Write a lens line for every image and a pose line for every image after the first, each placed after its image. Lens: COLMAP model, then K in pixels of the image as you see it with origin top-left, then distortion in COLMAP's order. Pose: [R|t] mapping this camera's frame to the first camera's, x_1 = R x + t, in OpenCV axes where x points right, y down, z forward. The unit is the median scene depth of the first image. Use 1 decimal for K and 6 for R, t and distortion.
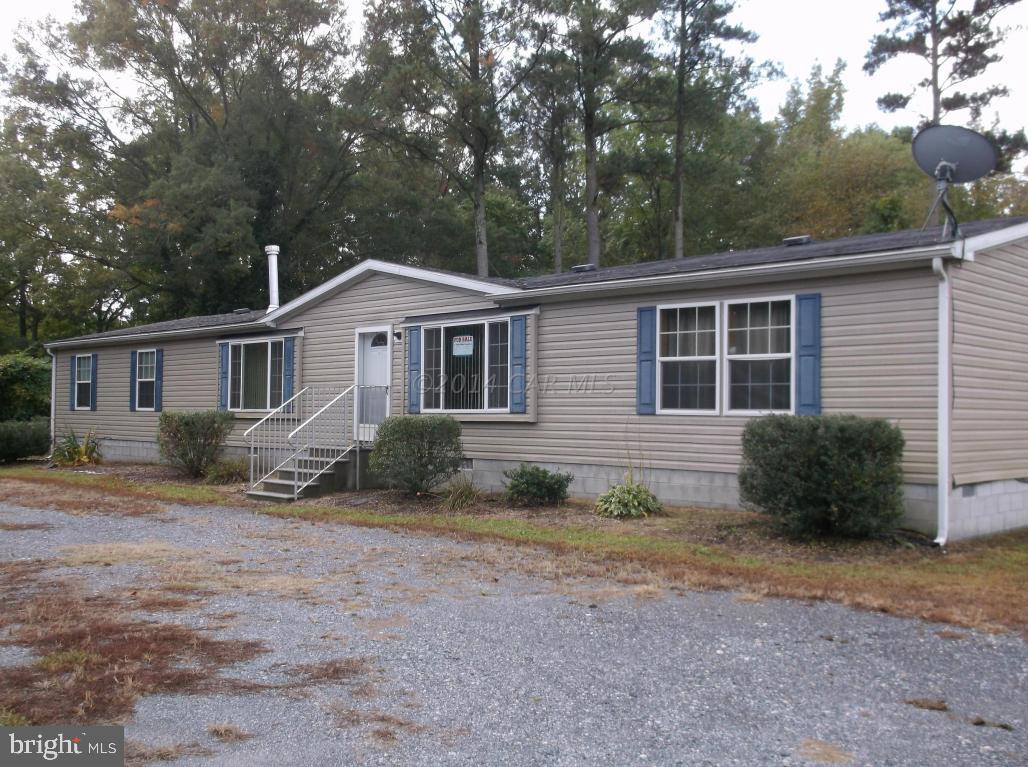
lens RADIAL K [[1017.7, 0, 505.7], [0, 1017.7, 384.4], [0, 0, 1]] dist [-0.048284, 0.000000]
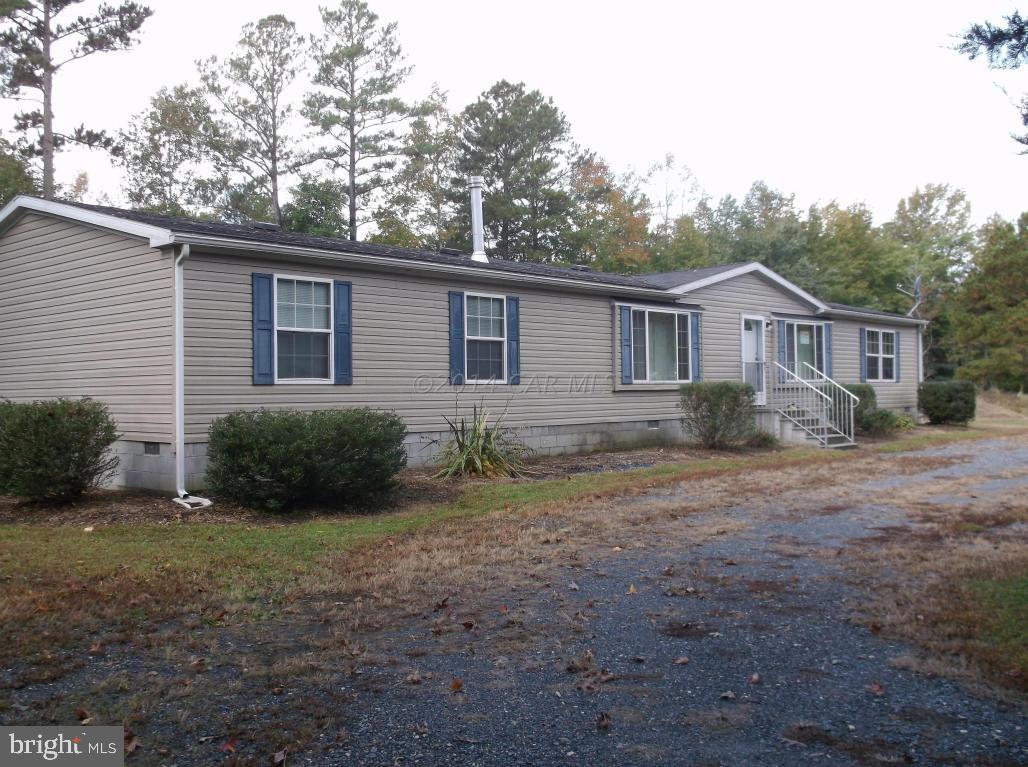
lens RADIAL K [[1017.7, 0, 506.1], [0, 1017.7, 383.5], [0, 0, 1]] dist [-0.048284, 0.000000]
pose [[-0.025978, -0.005606, 0.999647, -1.170514], [-0.024019, 0.999699, 0.004982, 0.025252], [-0.999374, -0.023881, -0.026105, 1.127494]]
